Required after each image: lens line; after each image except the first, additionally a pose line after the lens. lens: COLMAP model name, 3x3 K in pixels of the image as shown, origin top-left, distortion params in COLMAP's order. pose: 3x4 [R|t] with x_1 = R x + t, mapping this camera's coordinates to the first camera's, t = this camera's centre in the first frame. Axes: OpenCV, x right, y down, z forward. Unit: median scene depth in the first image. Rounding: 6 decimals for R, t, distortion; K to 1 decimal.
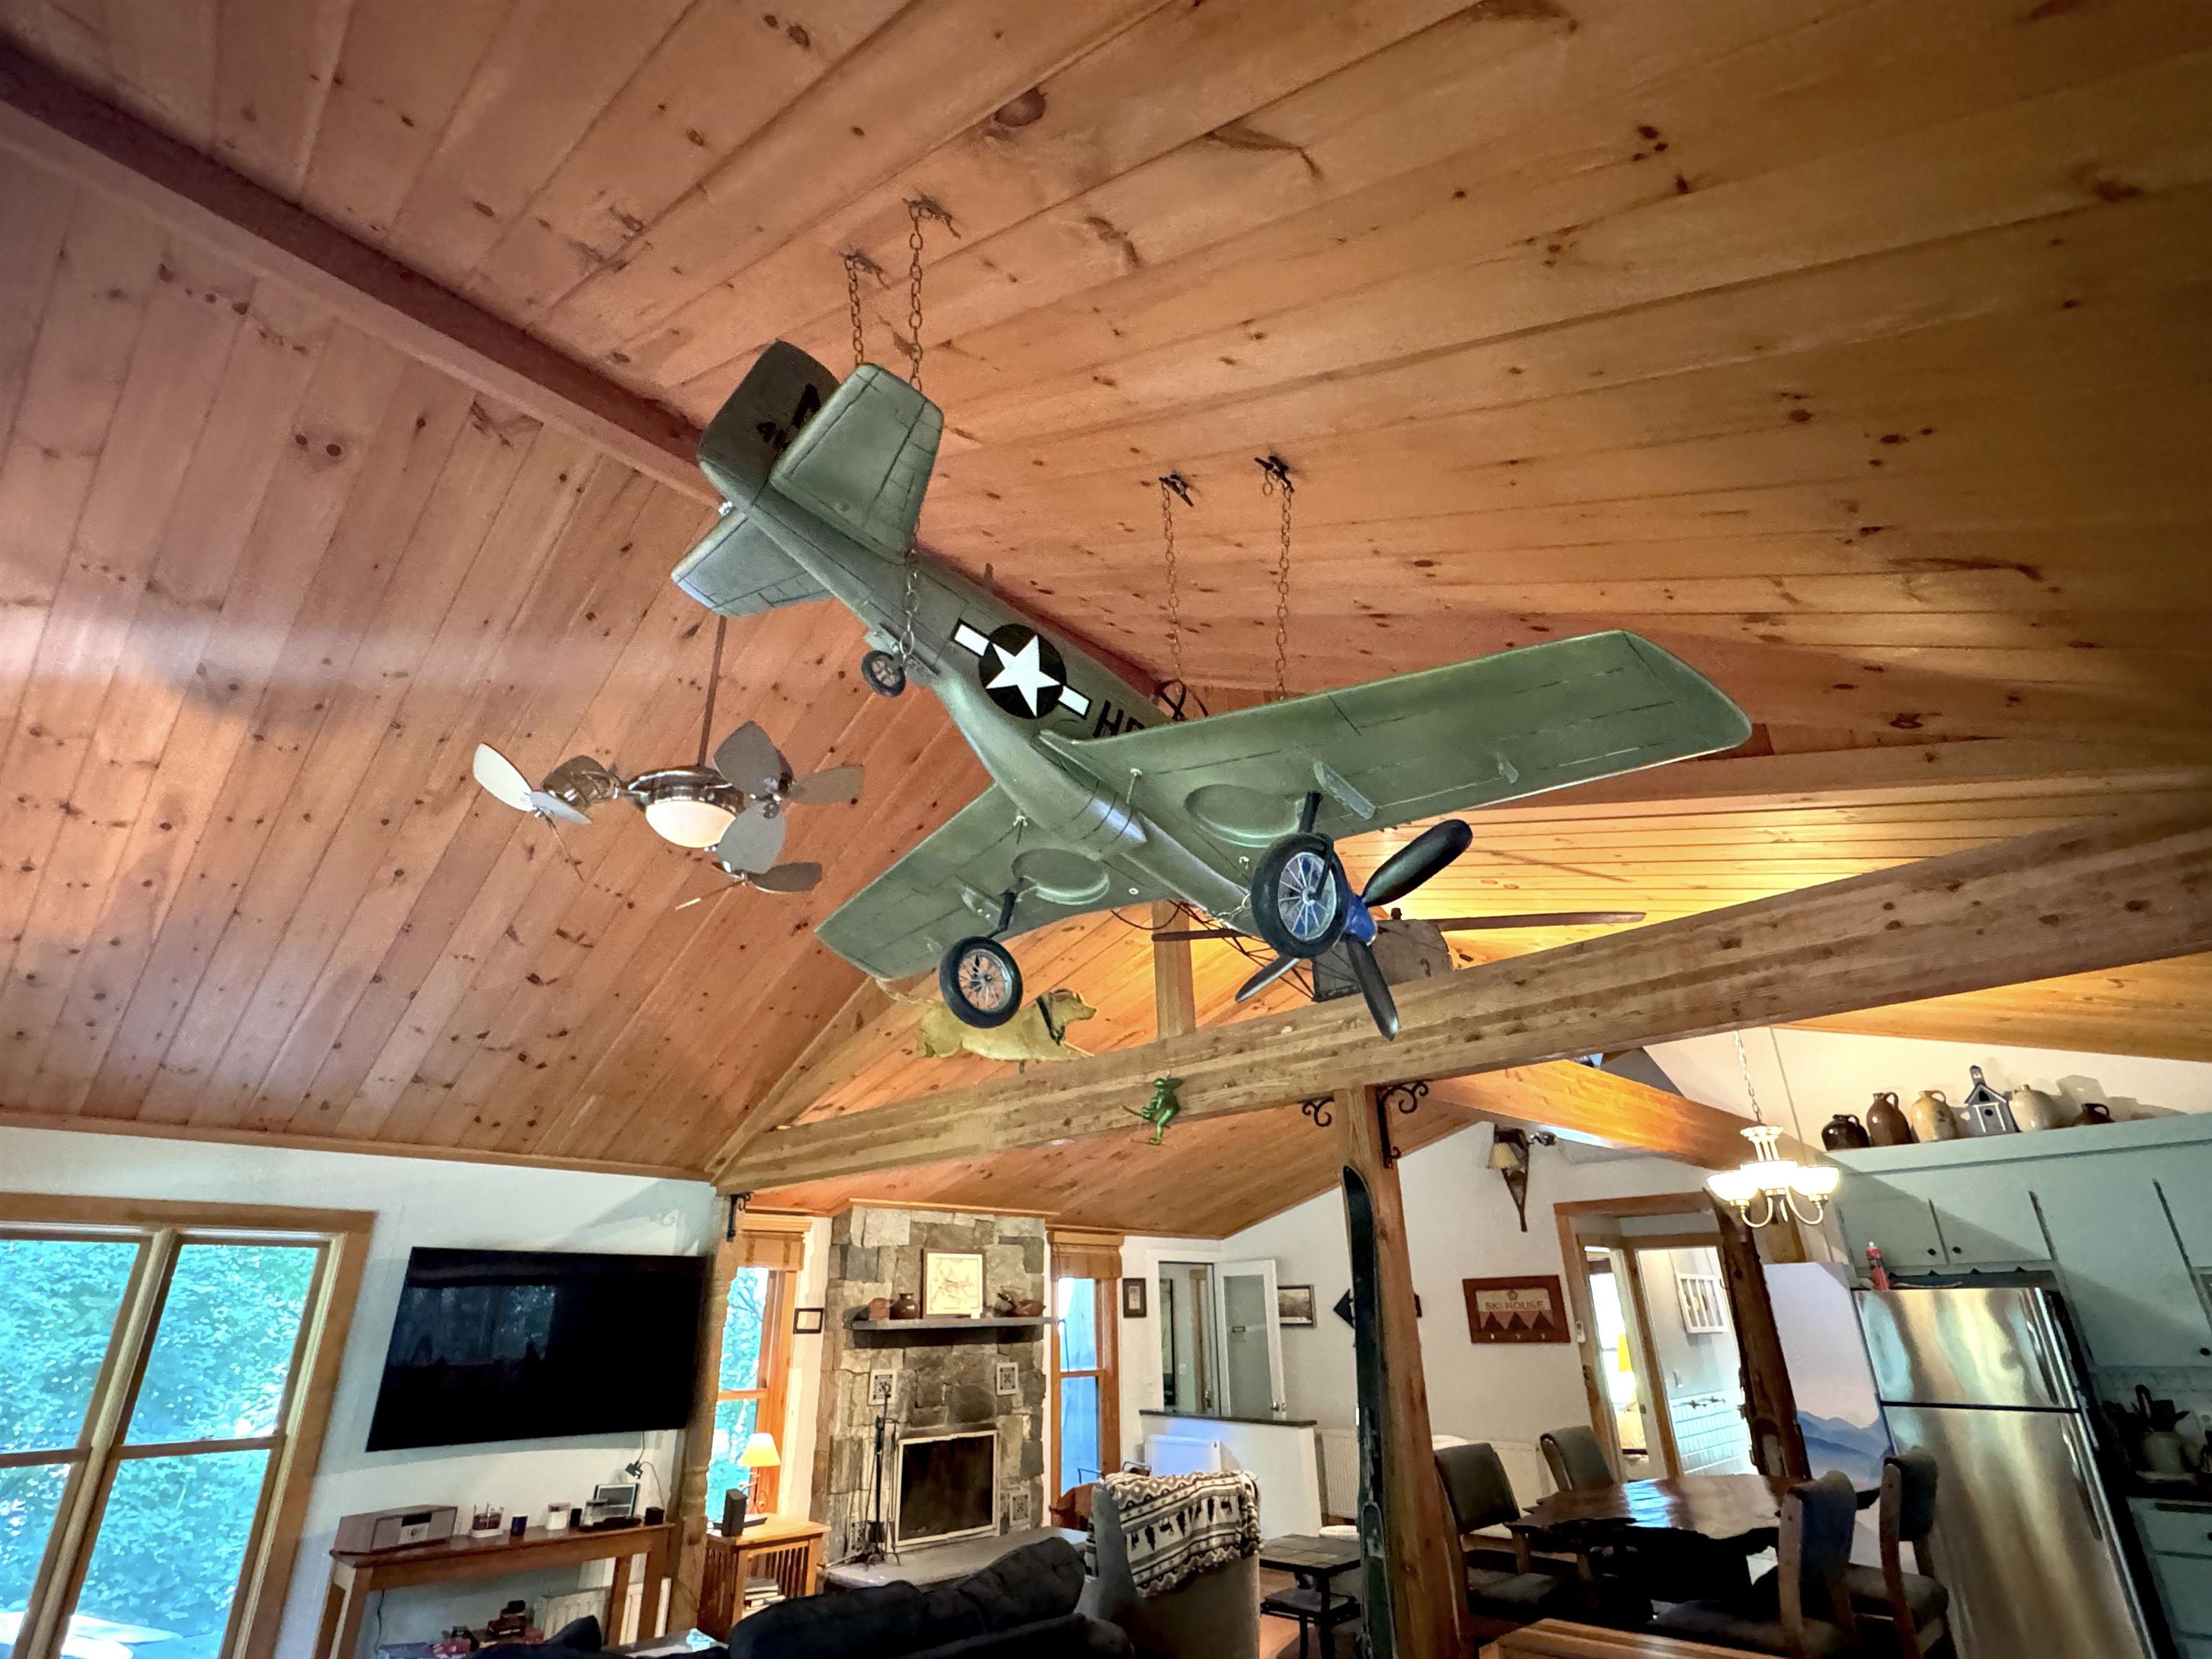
lens RADIAL K [[1096.0, 0, 1099.0], [0, 1096.0, 832.5], [0, 0, 1]] dist [-0.003946, -0.000506]
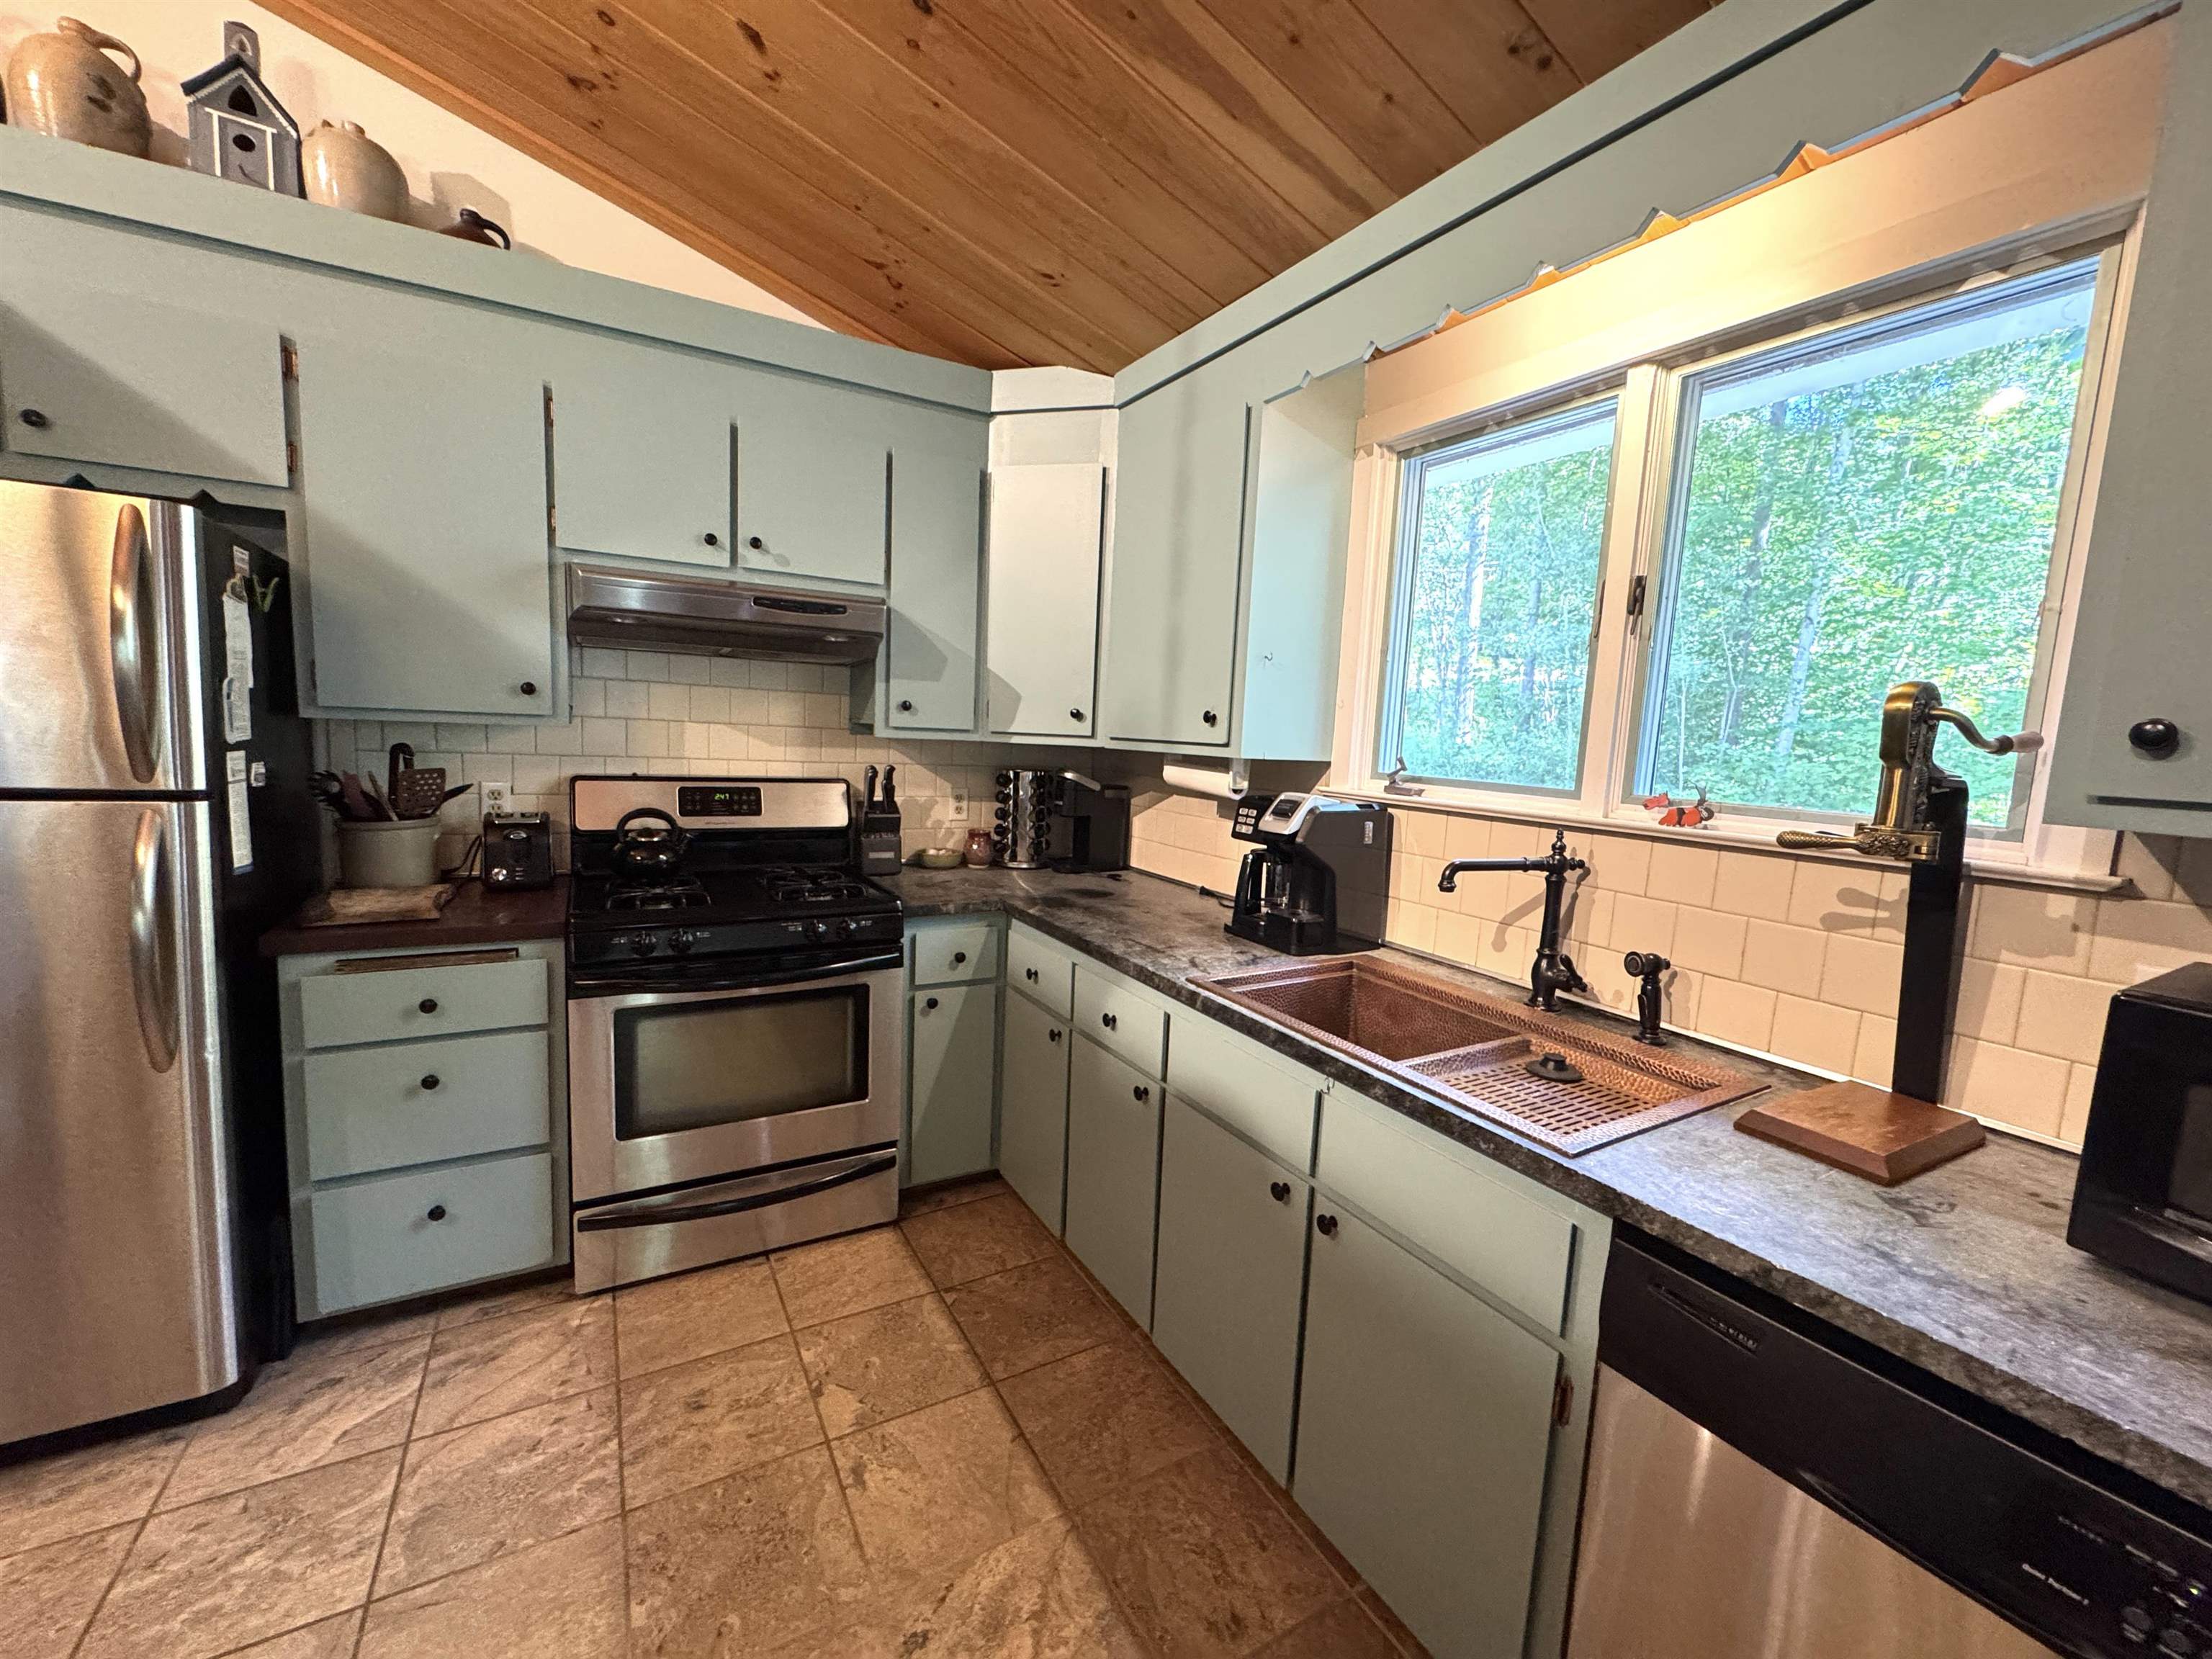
lens RADIAL K [[883.6, 0, 1116.1], [0, 883.6, 832.5], [0, 0, 1]] dist [-0.002657, -0.000411]
pose [[0.237905, -0.082488, 0.967779, 0.429258], [-0.443843, 0.877039, 0.183862, 0.215625], [-0.863947, -0.473284, 0.172040, 0.418875]]
